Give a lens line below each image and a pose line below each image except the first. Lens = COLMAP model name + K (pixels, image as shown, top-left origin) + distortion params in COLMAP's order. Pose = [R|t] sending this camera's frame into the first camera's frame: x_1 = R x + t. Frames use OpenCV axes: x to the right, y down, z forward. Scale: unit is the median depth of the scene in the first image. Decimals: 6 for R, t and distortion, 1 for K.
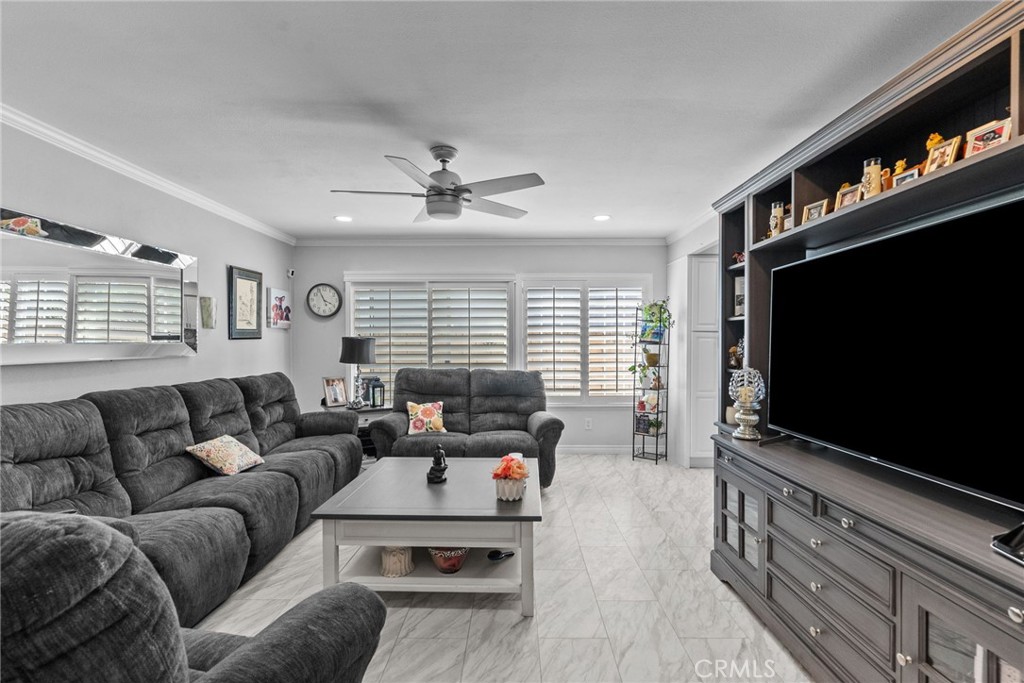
lens RADIAL K [[474.9, 0, 520.5], [0, 474.9, 346.2], [0, 0, 1]] dist [-0.003026, 0.003541]
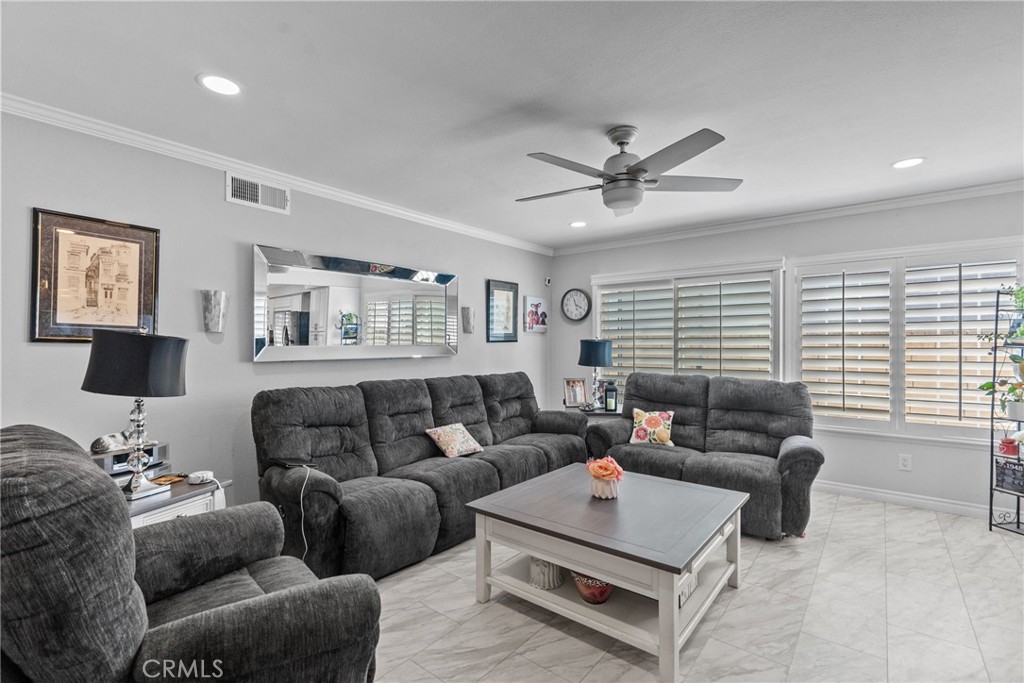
lens RADIAL K [[474.9, 0, 505.4], [0, 474.9, 345.9], [0, 0, 1]] dist [-0.003026, 0.003541]
pose [[0.778105, 0.003137, -0.628127, 0.175192], [-0.006799, 0.999971, -0.003427, -0.001553], [0.628098, 0.006937, 0.778103, 0.124295]]
